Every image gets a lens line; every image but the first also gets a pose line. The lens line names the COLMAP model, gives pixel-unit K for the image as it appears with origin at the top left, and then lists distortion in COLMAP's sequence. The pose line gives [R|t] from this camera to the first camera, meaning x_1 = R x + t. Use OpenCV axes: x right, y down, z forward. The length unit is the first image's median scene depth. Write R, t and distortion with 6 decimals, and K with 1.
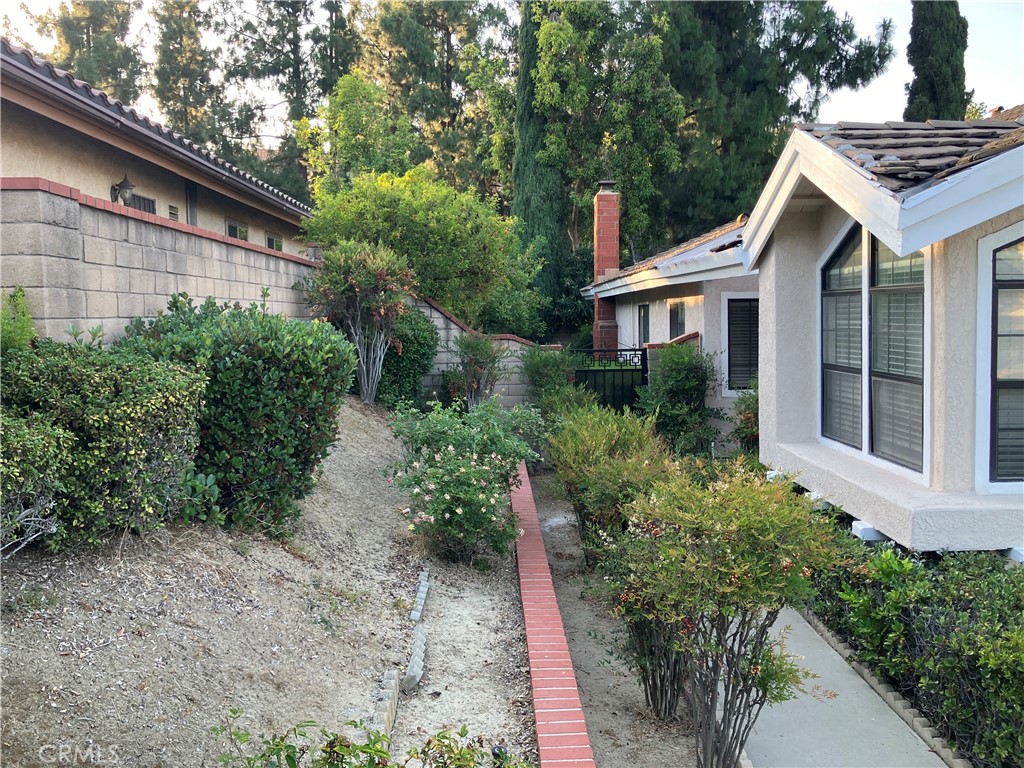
lens RADIAL K [[912.9, 0, 513.6], [0, 912.9, 374.1], [0, 0, 1]] dist [0.014399, -0.009329]
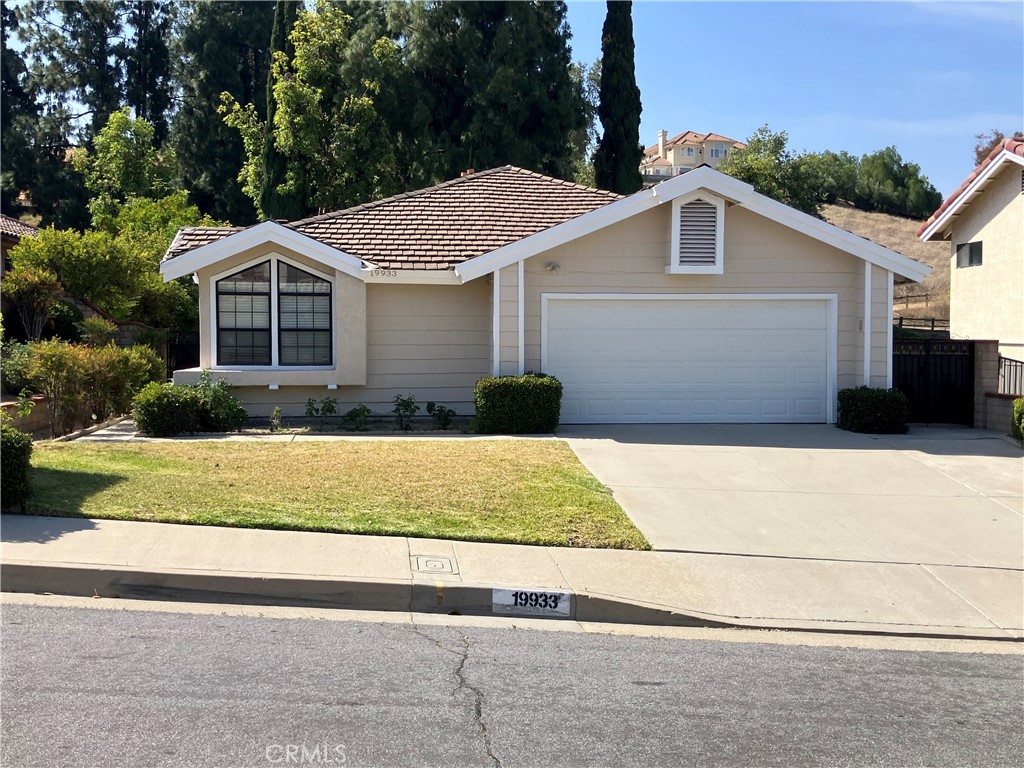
lens RADIAL K [[1109.4, 0, 506.6], [0, 1109.4, 381.6], [0, 0, 1]] dist [0.027029, 0.000000]
pose [[0.996979, 0.019042, 0.075298, 0.213747], [-0.016997, 0.999471, -0.027710, 0.045905], [-0.075785, 0.026347, 0.996776, -0.447051]]
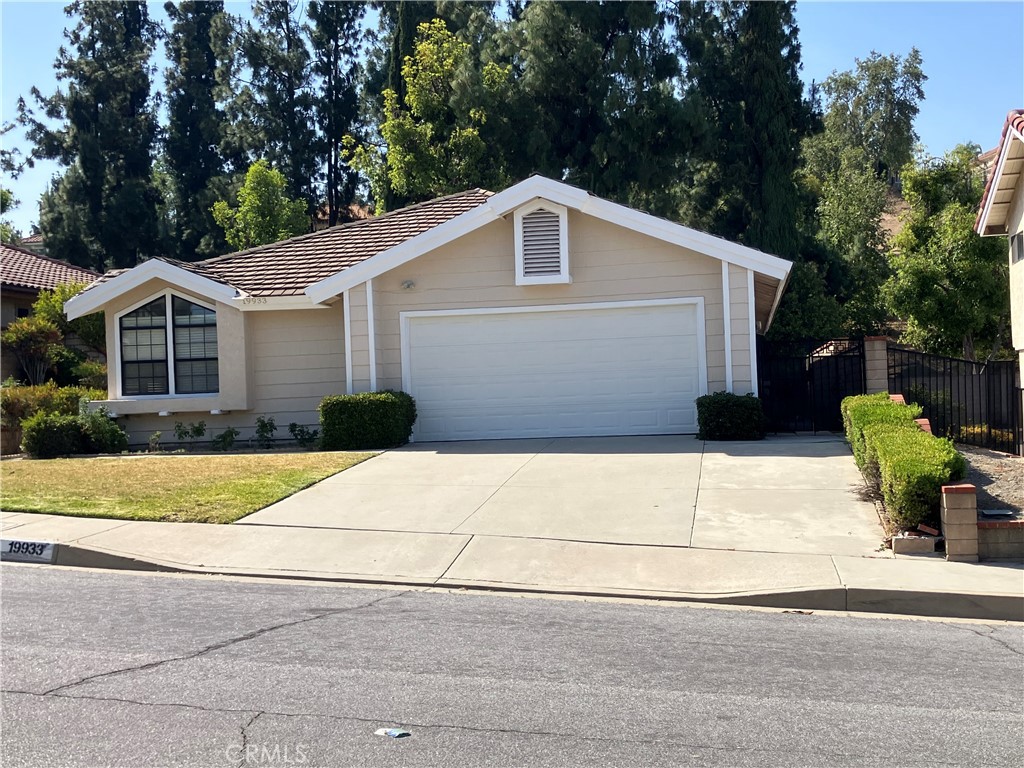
lens RADIAL K [[1315.1, 0, 520.4], [0, 1315.1, 381.7], [0, 0, 1]] dist [0.039602, 0.000000]
pose [[0.979465, -0.017150, -0.200885, 0.494634], [0.001270, 0.996881, -0.078915, 0.076956], [0.201612, 0.077039, 0.976431, -0.541451]]
